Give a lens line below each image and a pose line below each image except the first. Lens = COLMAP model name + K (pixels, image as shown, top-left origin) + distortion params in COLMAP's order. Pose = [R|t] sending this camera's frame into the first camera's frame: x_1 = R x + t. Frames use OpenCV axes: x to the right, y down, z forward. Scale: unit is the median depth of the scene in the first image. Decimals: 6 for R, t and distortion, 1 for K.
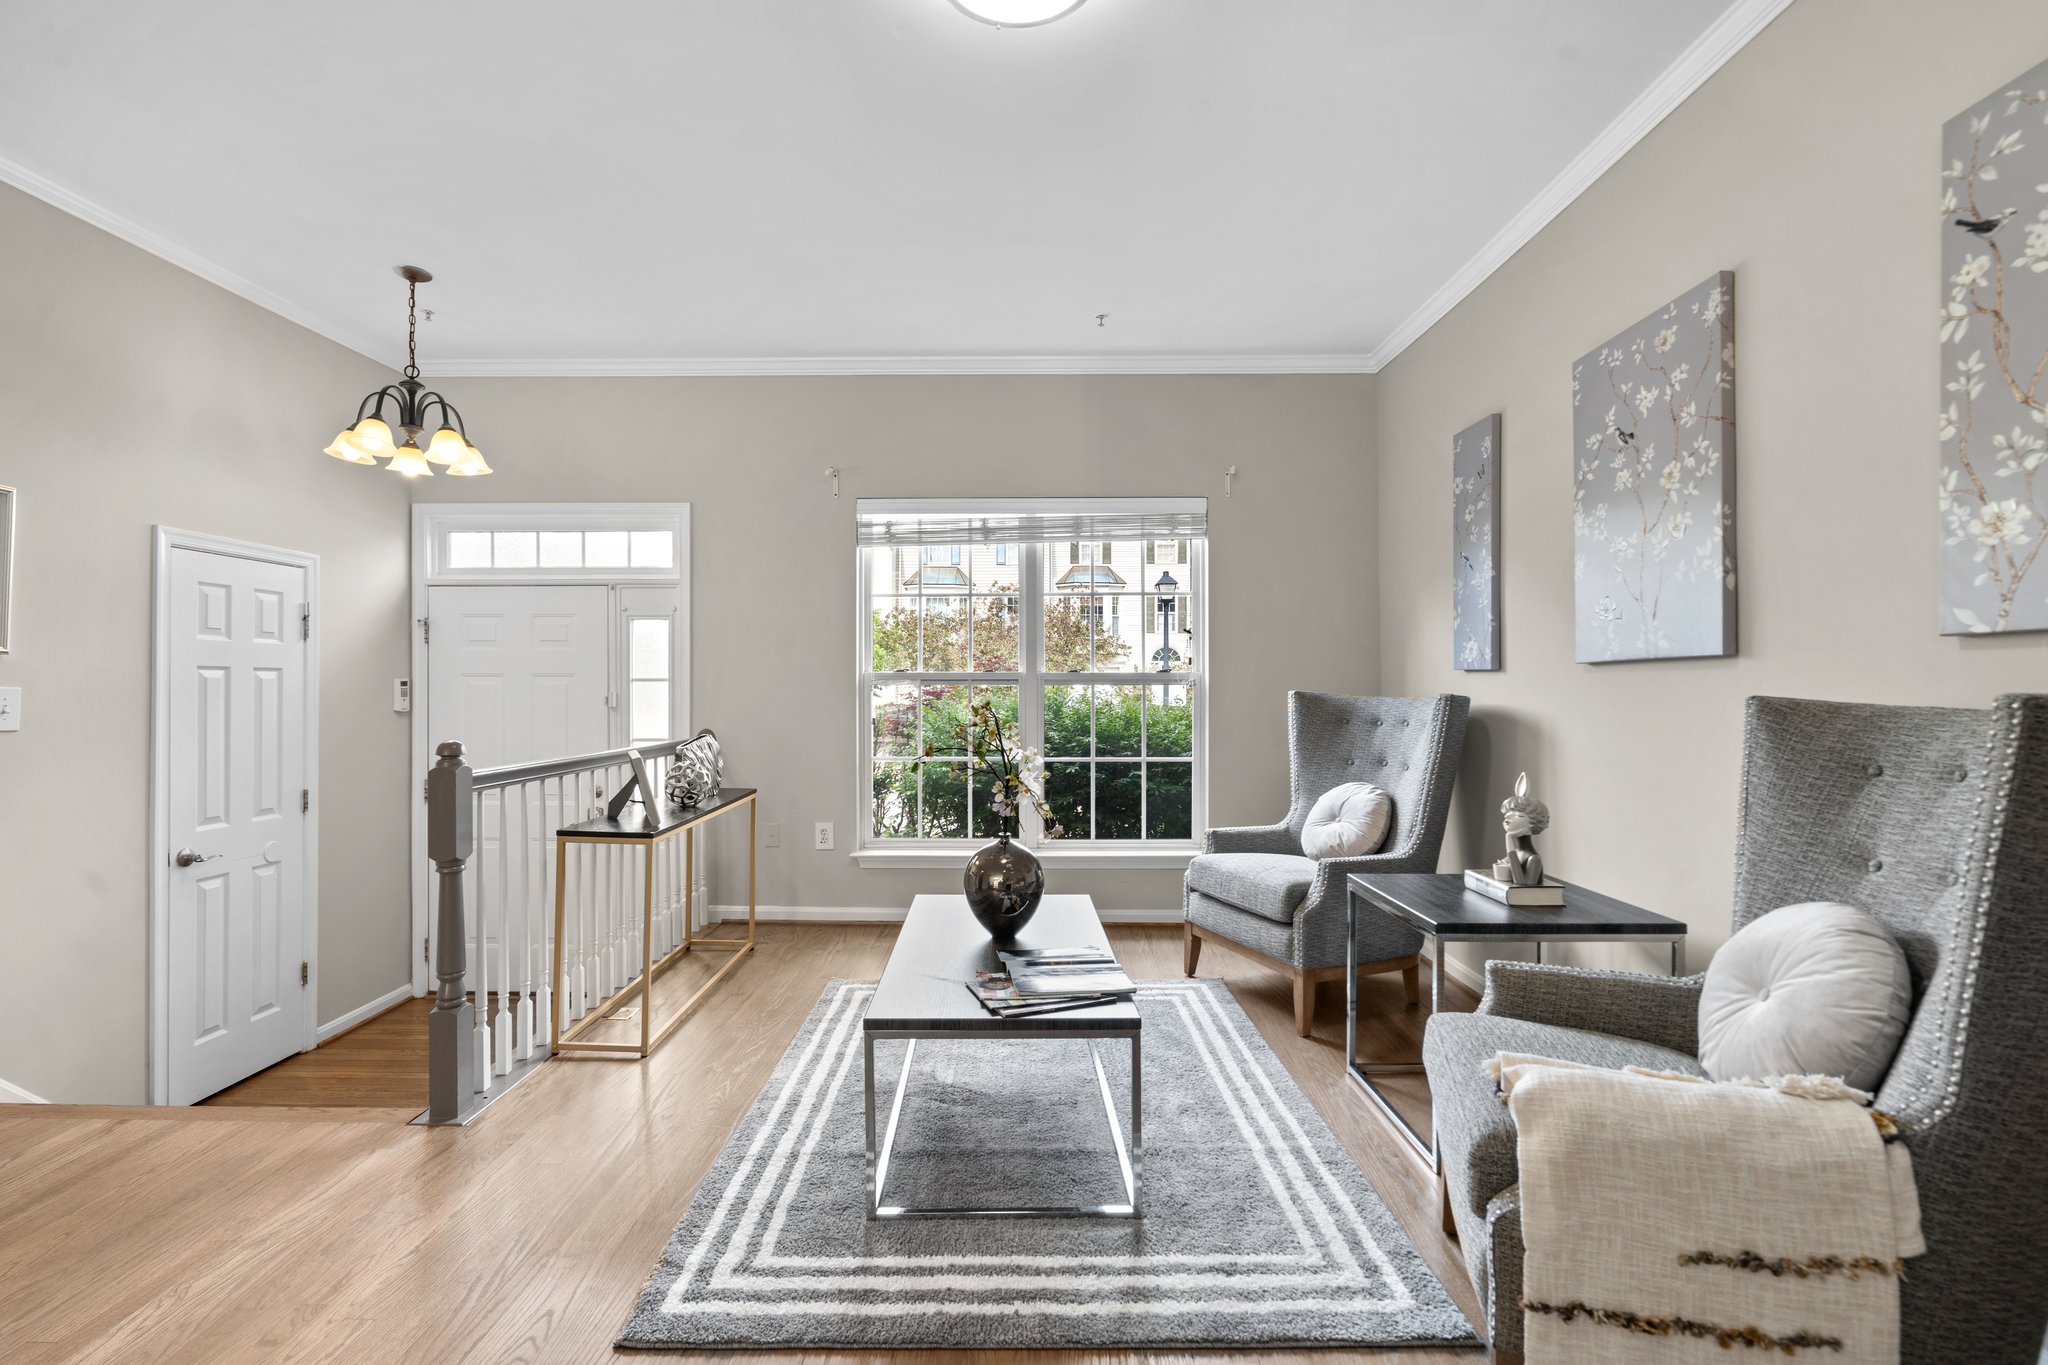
lens RADIAL K [[948.6, 0, 1043.4], [0, 948.6, 685.6], [0, 0, 1]] dist [-0.009690, 0.002456]
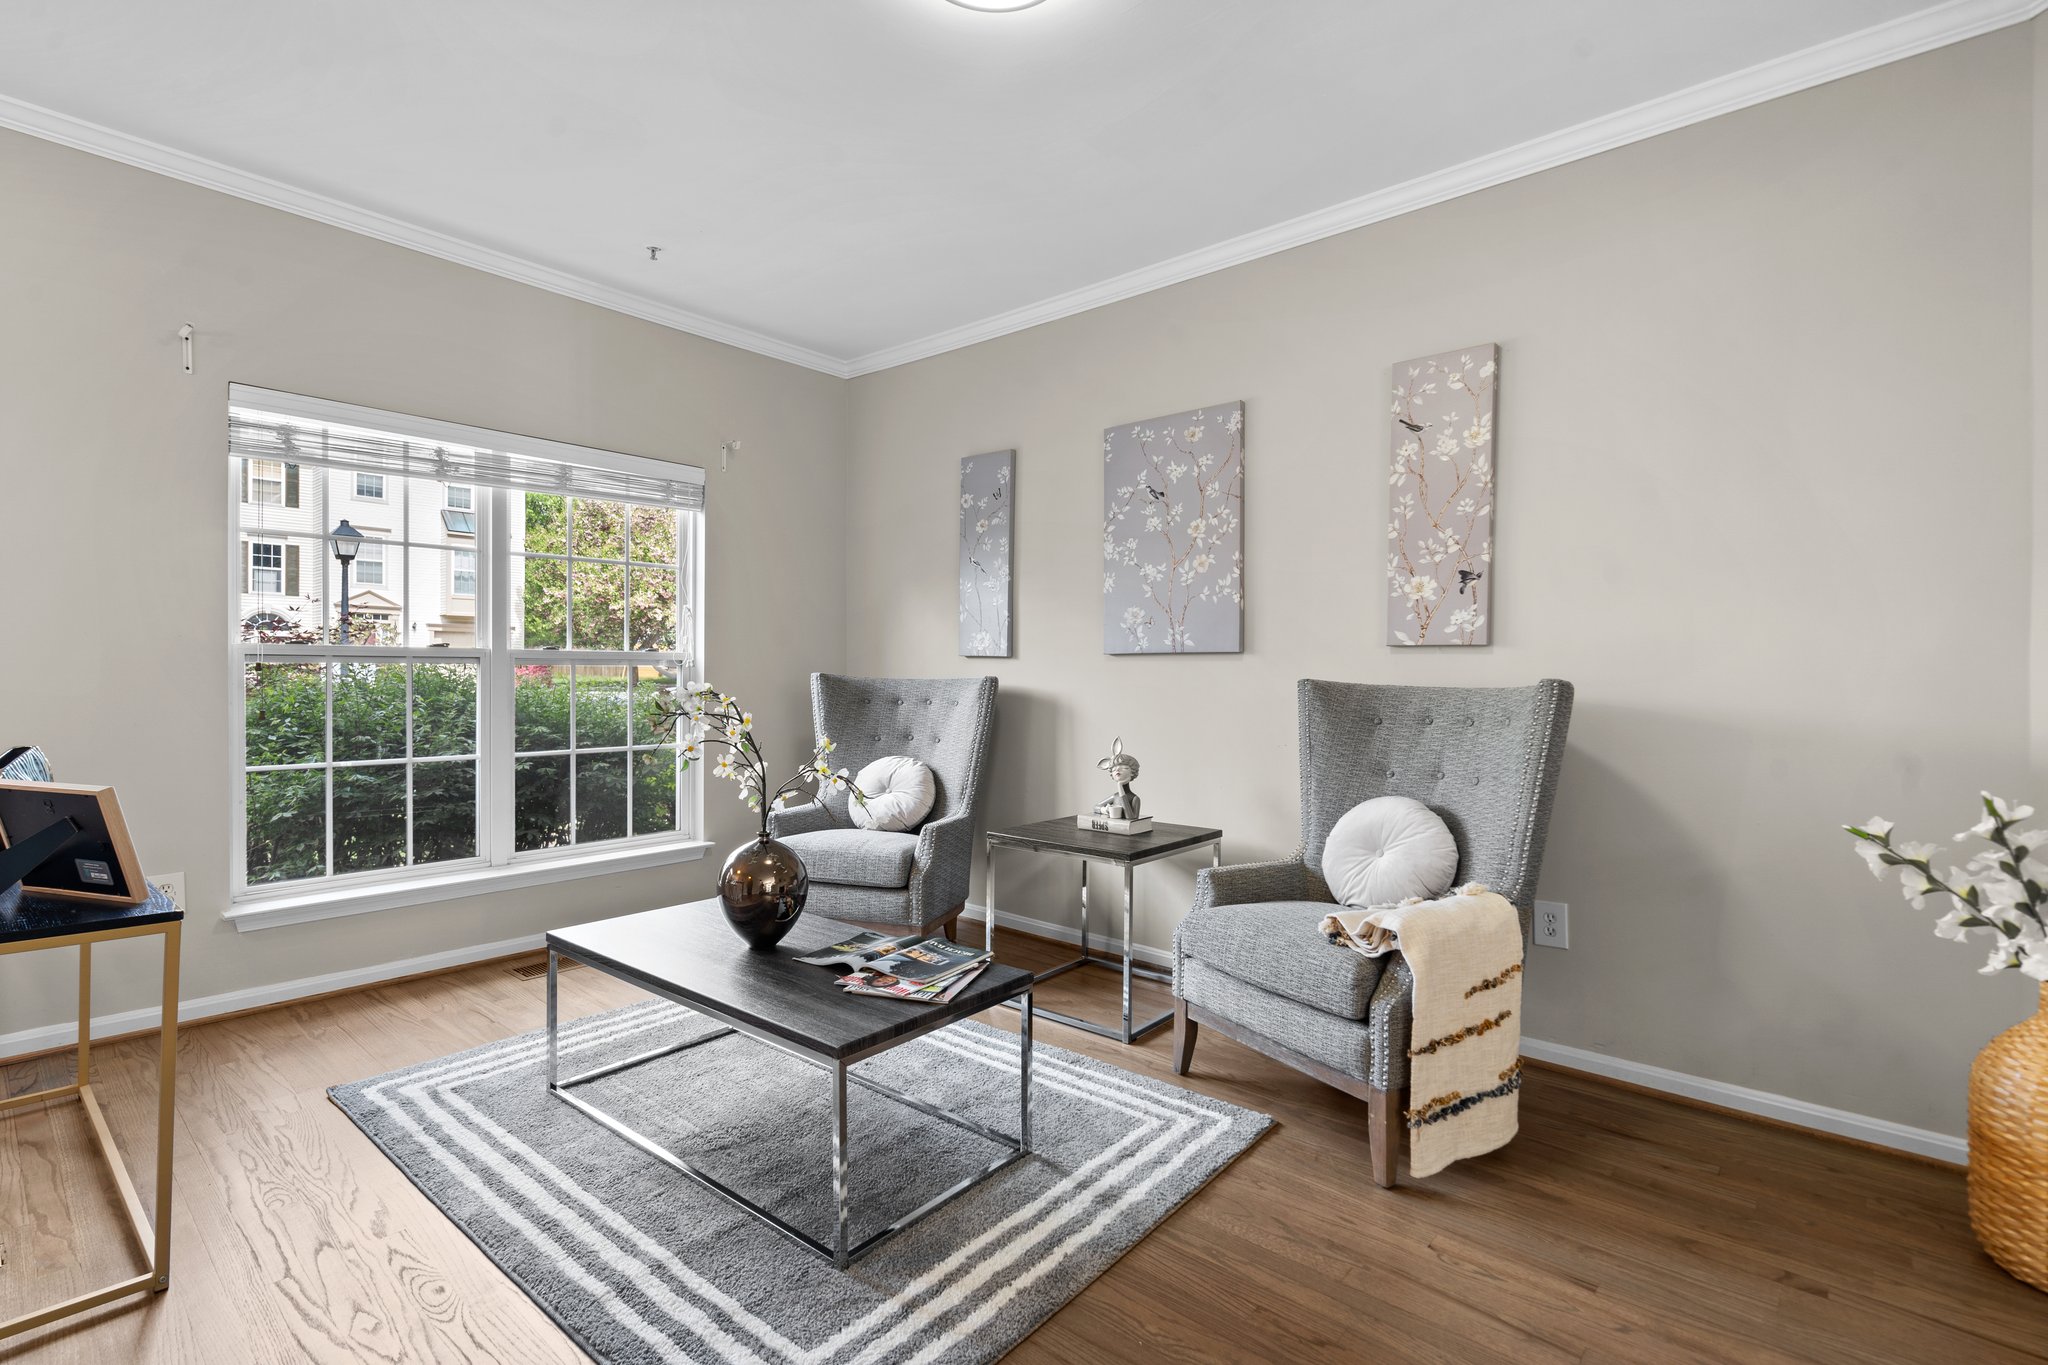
lens RADIAL K [[948.6, 0, 1028.6], [0, 948.6, 683.2], [0, 0, 1]] dist [-0.009690, 0.002456]
pose [[0.639629, -0.005843, 0.768661, -0.575764], [-0.009093, 0.999844, 0.015168, -0.001569], [-0.768630, -0.016691, 0.639476, 0.233940]]
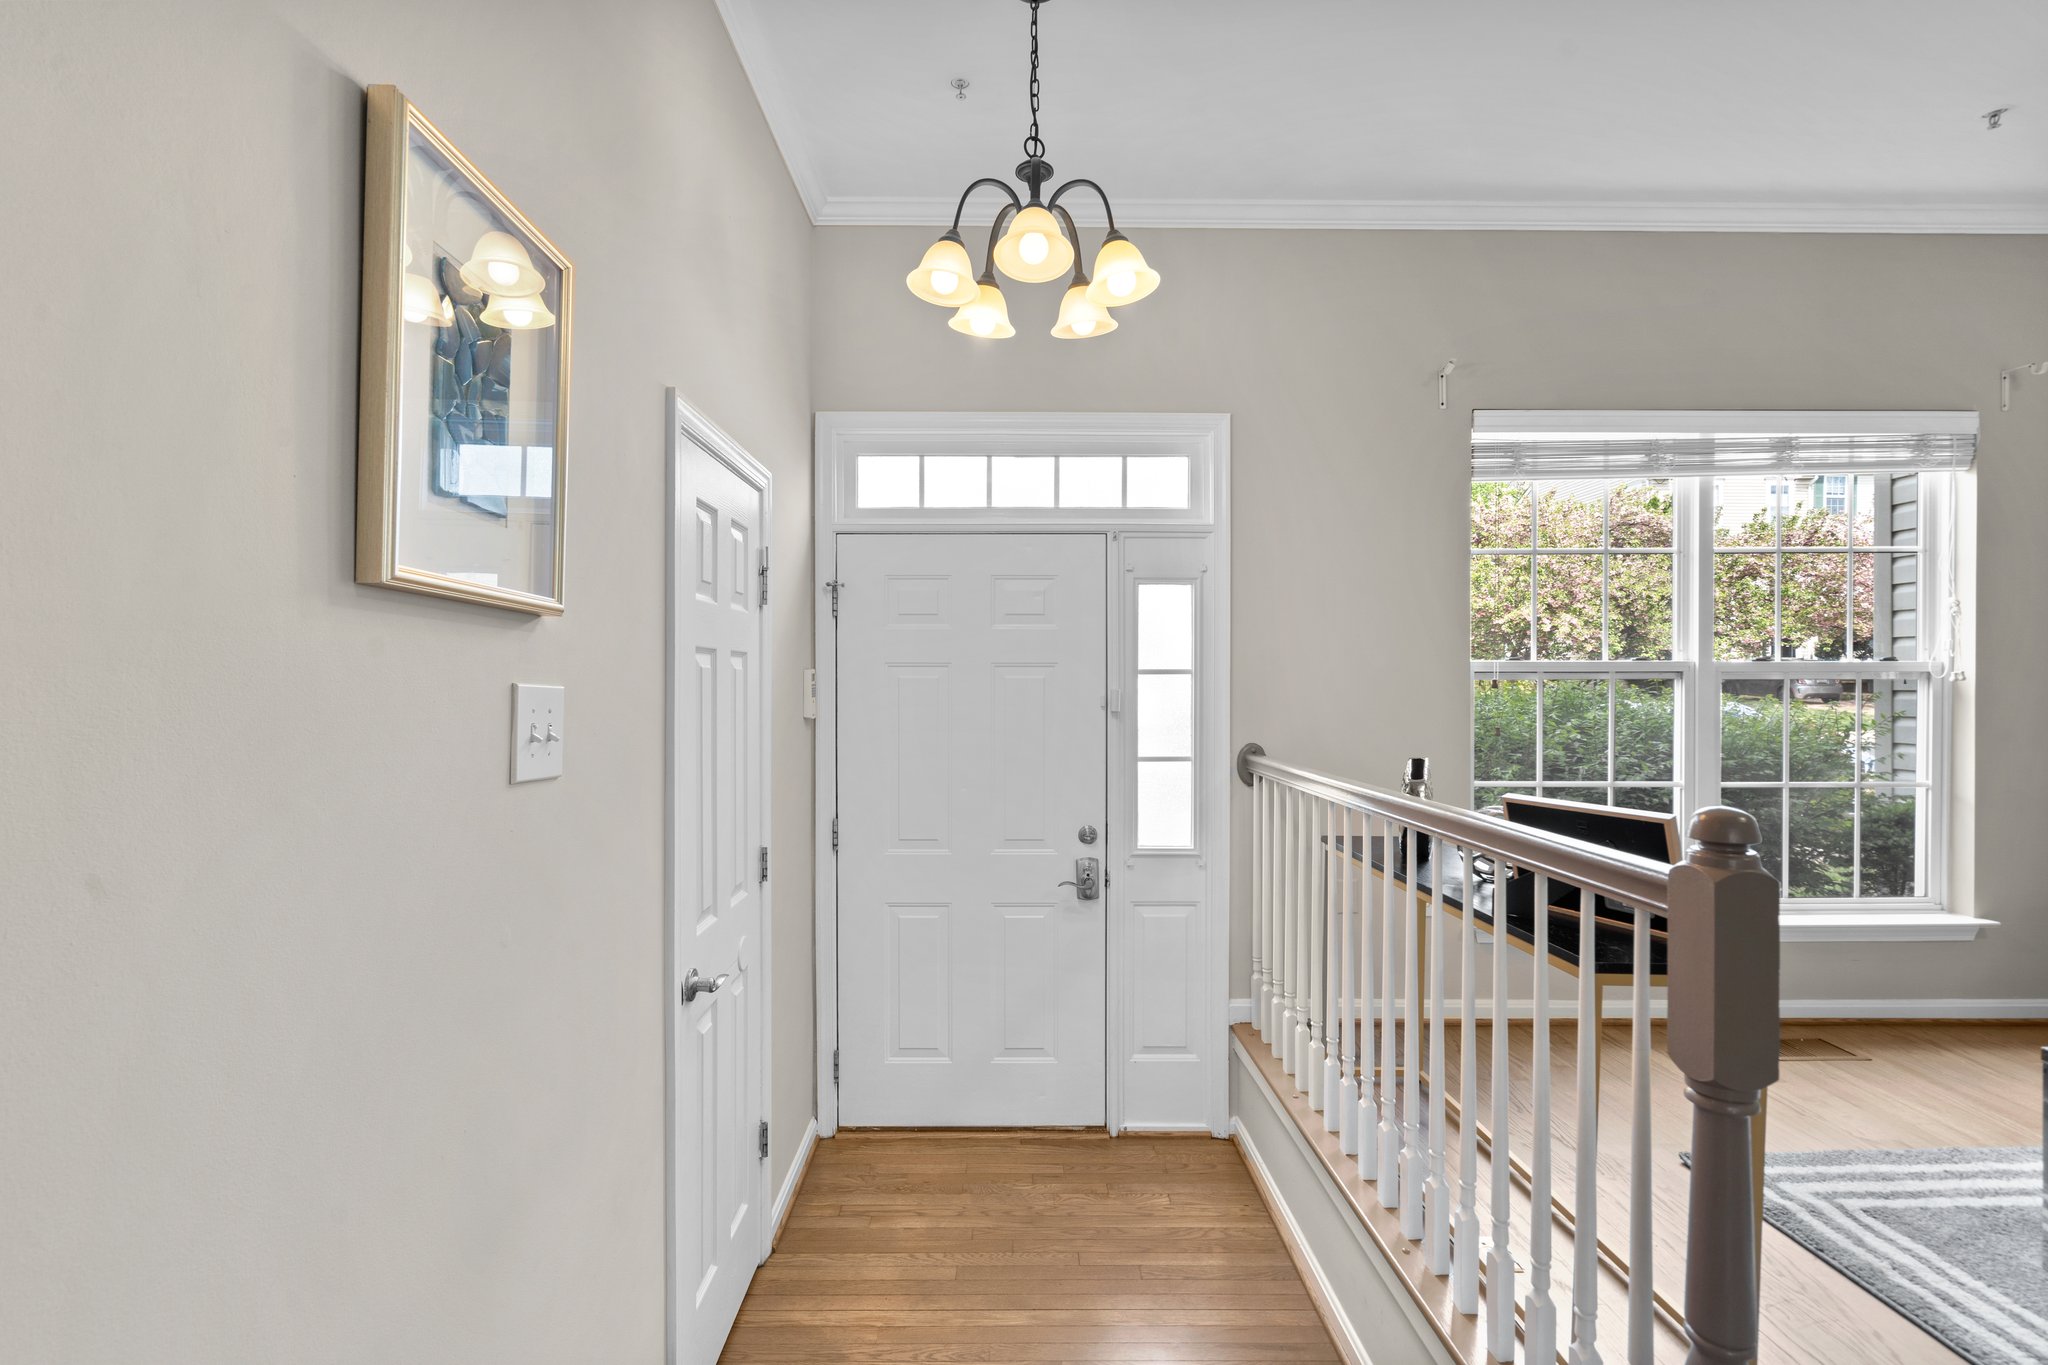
lens RADIAL K [[948.6, 0, 1017.4], [0, 948.6, 687.7], [0, 0, 1]] dist [-0.009690, 0.002456]
pose [[0.999695, -0.000139, 0.024682, -0.905165], [-0.000052, 0.999970, 0.007754, 0.000115], [-0.024683, -0.007753, 0.999665, 0.531451]]
